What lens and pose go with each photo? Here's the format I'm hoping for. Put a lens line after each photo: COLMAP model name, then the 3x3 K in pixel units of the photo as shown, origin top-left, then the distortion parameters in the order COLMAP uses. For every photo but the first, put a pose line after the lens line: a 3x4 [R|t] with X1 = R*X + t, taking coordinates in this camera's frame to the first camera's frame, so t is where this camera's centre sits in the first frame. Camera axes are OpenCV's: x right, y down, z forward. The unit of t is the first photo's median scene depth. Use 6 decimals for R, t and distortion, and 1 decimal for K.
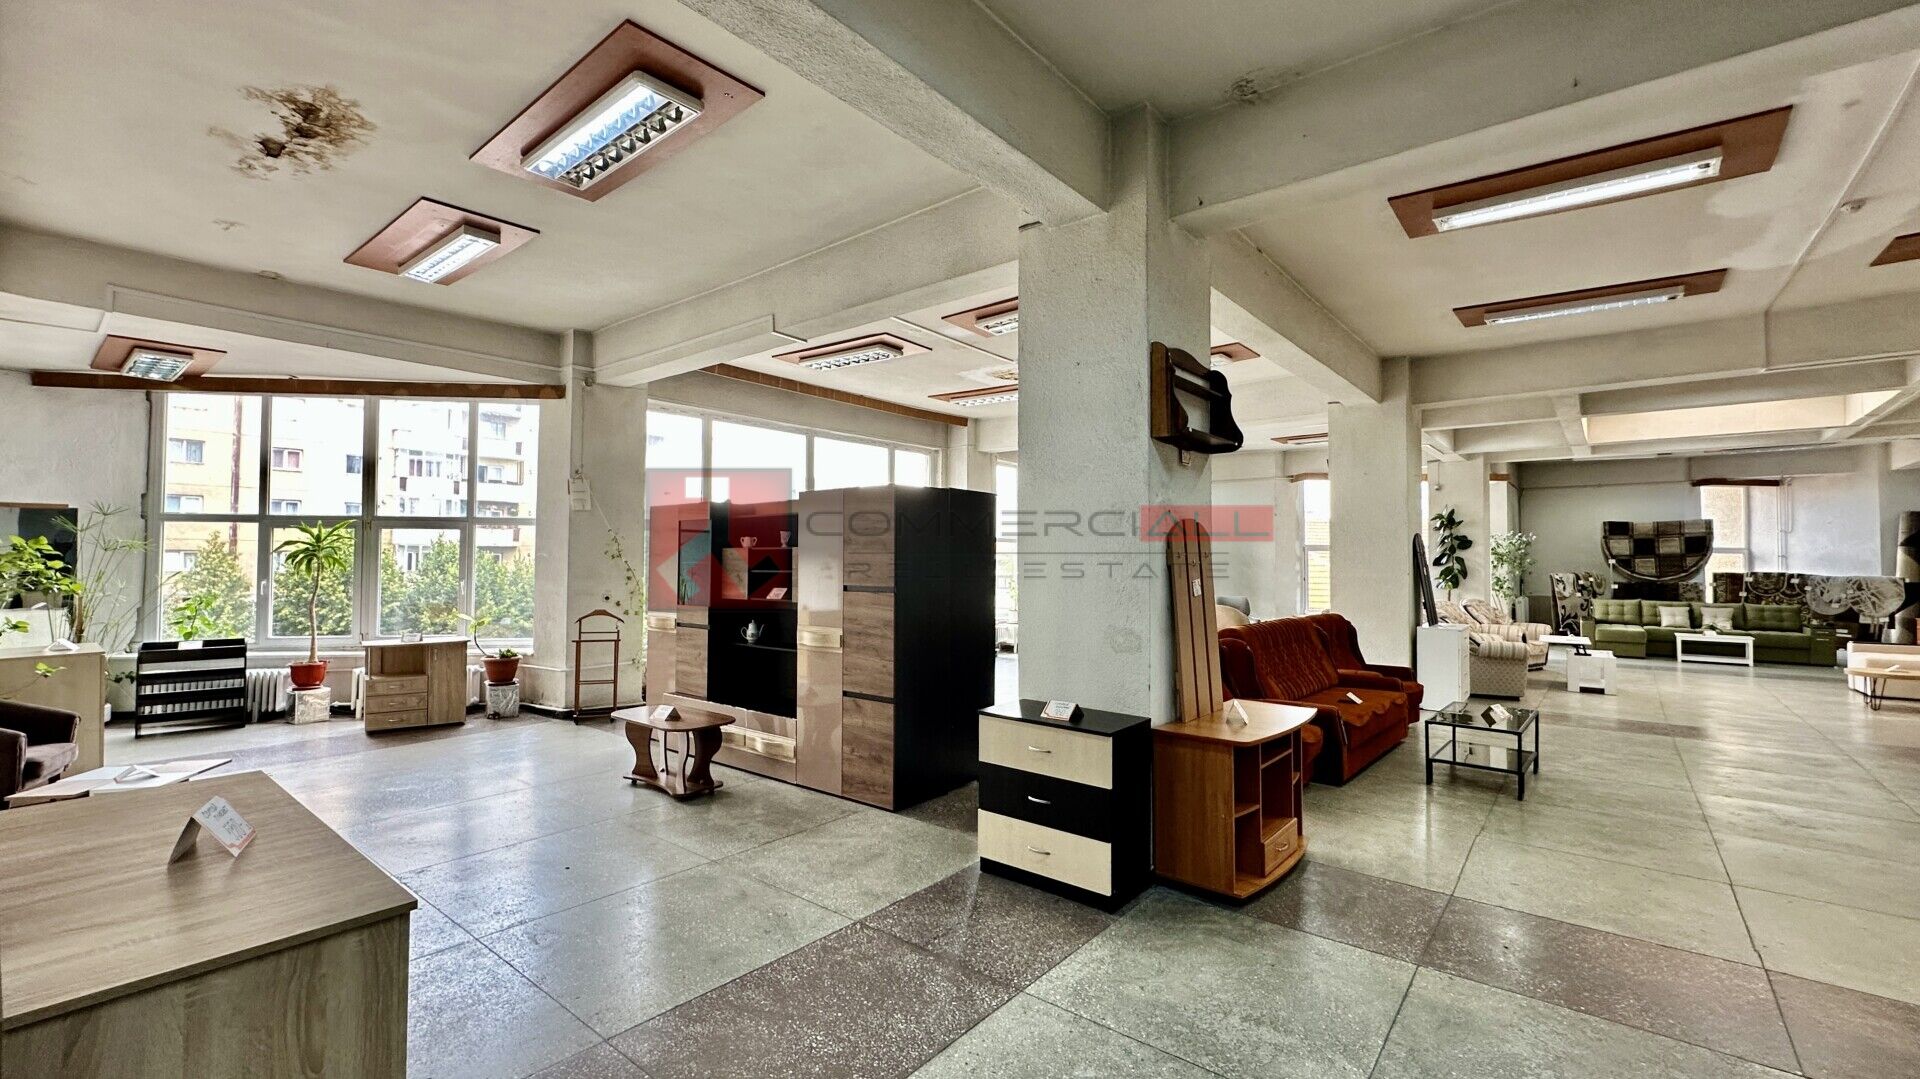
lens RADIAL K [[775.5, 0, 970.5], [0, 775.5, 539.6], [0, 0, 1]] dist [0.001043, -0.000282]
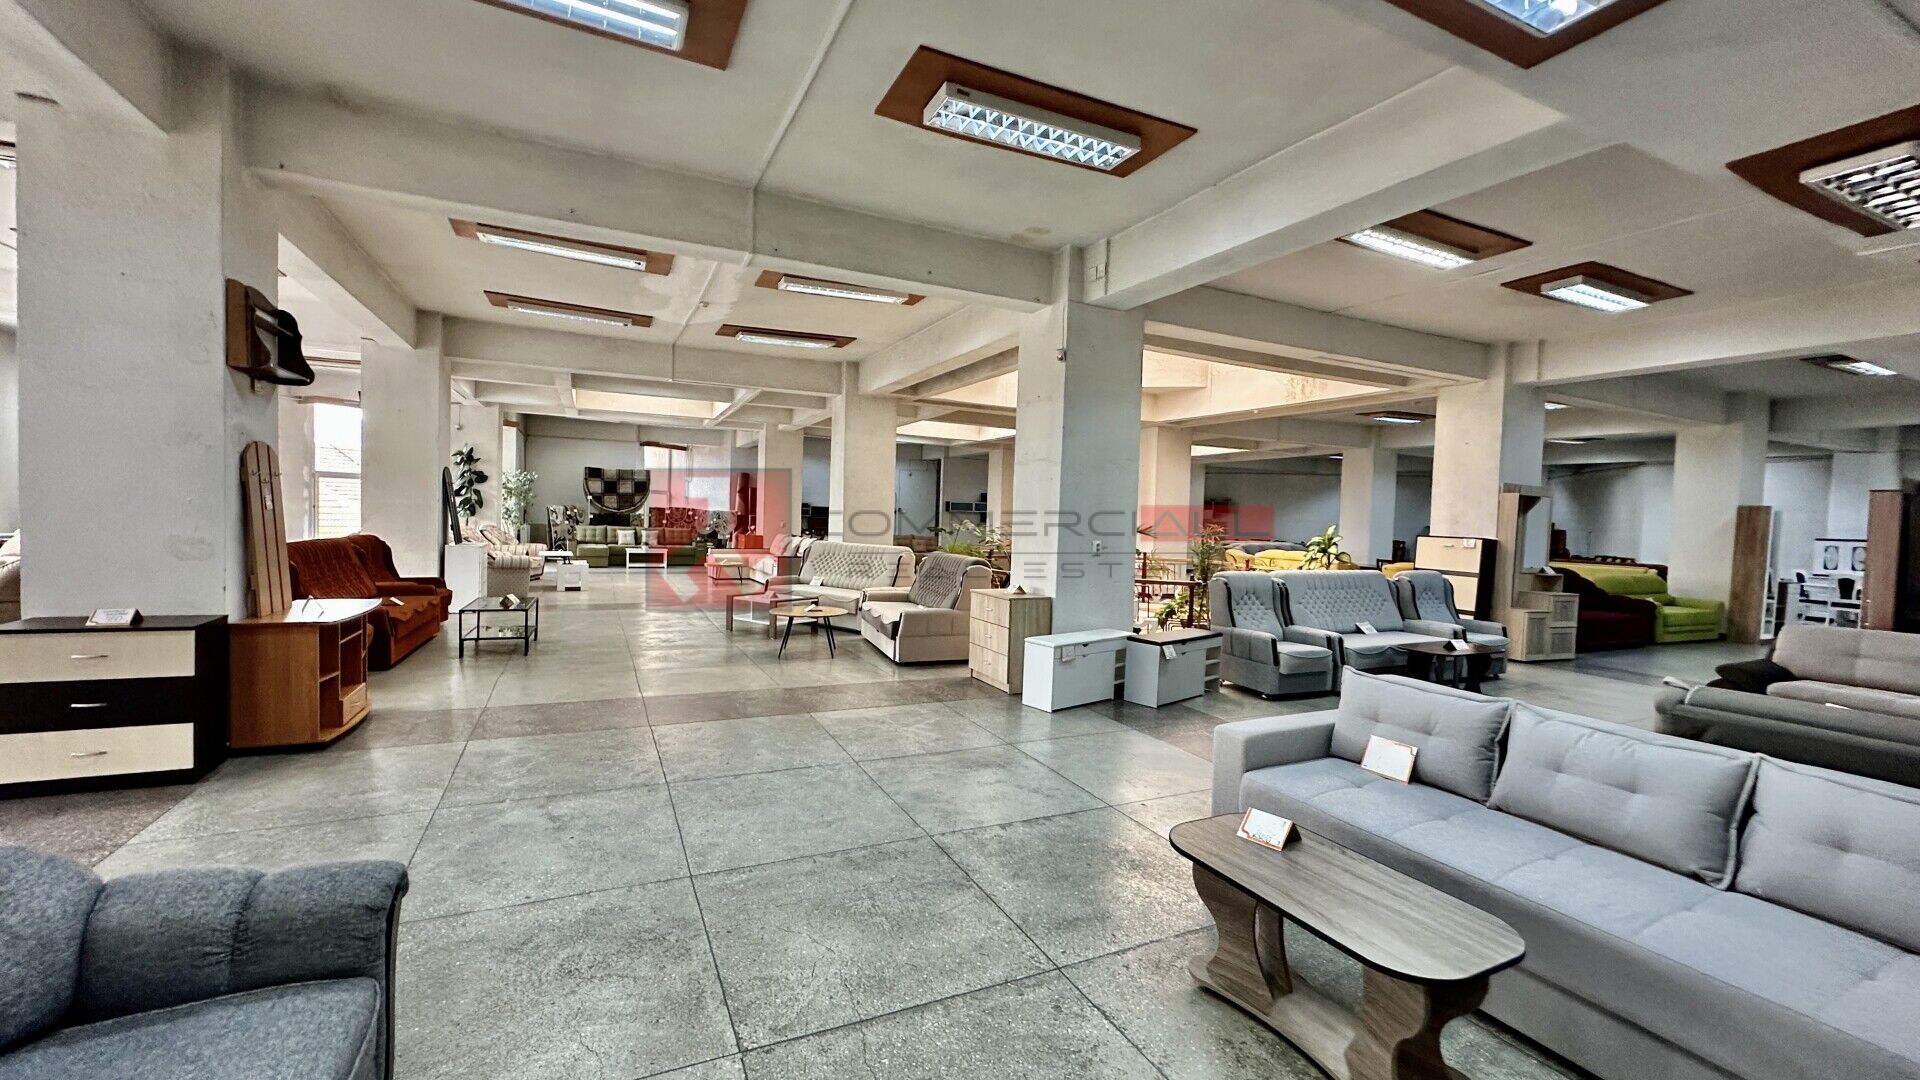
lens RADIAL K [[775.5, 0, 970.5], [0, 775.5, 540.1], [0, 0, 1]] dist [0.001043, -0.000282]
pose [[0.414935, -0.021381, 0.909600, -0.174460], [-0.054067, 0.997378, 0.048108, 0.003449], [-0.908243, -0.069141, 0.412691, -0.226384]]
